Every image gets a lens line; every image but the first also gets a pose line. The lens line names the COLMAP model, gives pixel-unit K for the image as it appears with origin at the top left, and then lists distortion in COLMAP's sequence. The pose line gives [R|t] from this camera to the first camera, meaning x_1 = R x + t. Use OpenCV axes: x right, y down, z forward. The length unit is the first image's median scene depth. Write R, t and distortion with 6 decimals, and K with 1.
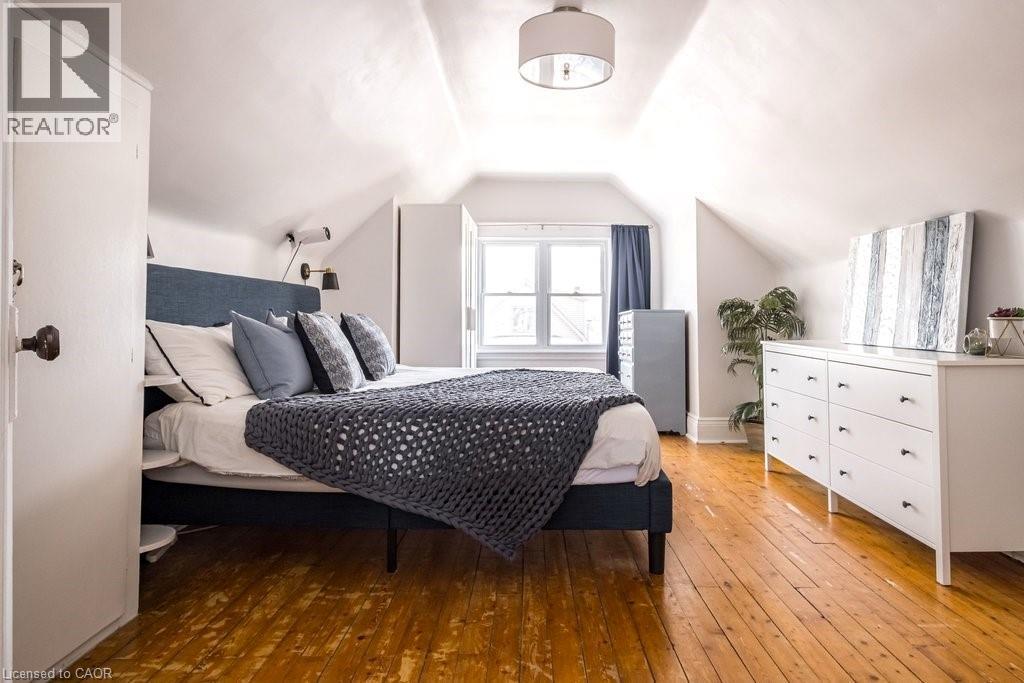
lens RADIAL K [[1482.4, 0, 512.0], [0, 1482.4, 341.5], [0, 0, 1]] dist [-0.007513, 0.000814]
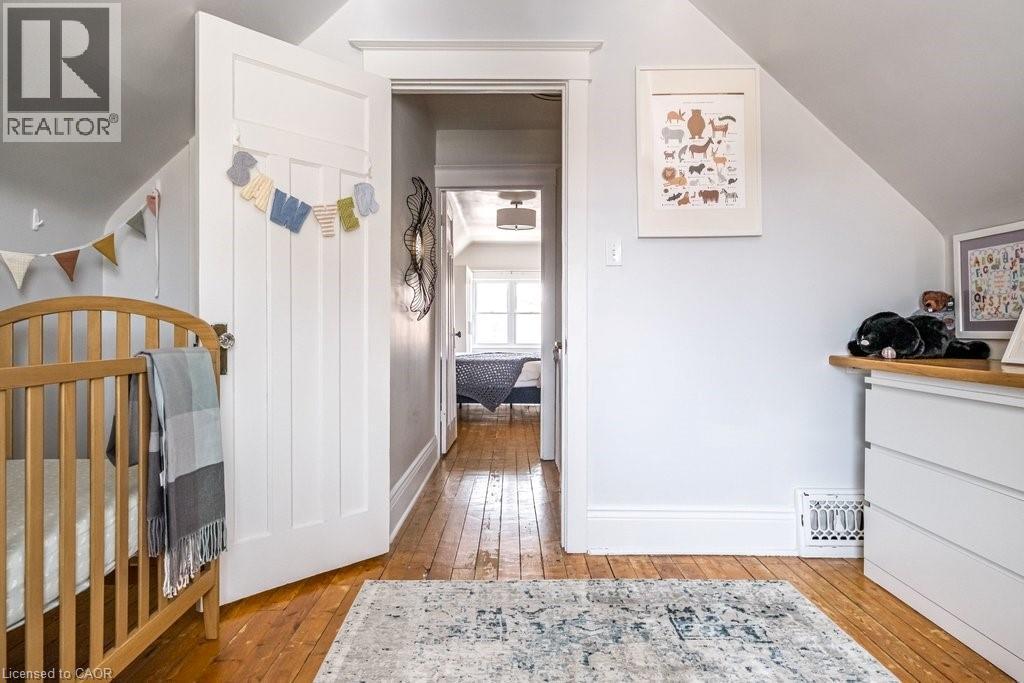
lens RADIAL K [[1482.4, 0, 512.0], [0, 1482.4, 341.5], [0, 0, 1]] dist [-0.007513, 0.000814]
pose [[0.999914, 0.000348, 0.013109, -0.000972], [-0.000294, 0.999991, -0.004130, 0.007622], [-0.013110, 0.004126, 0.999906, -0.749796]]
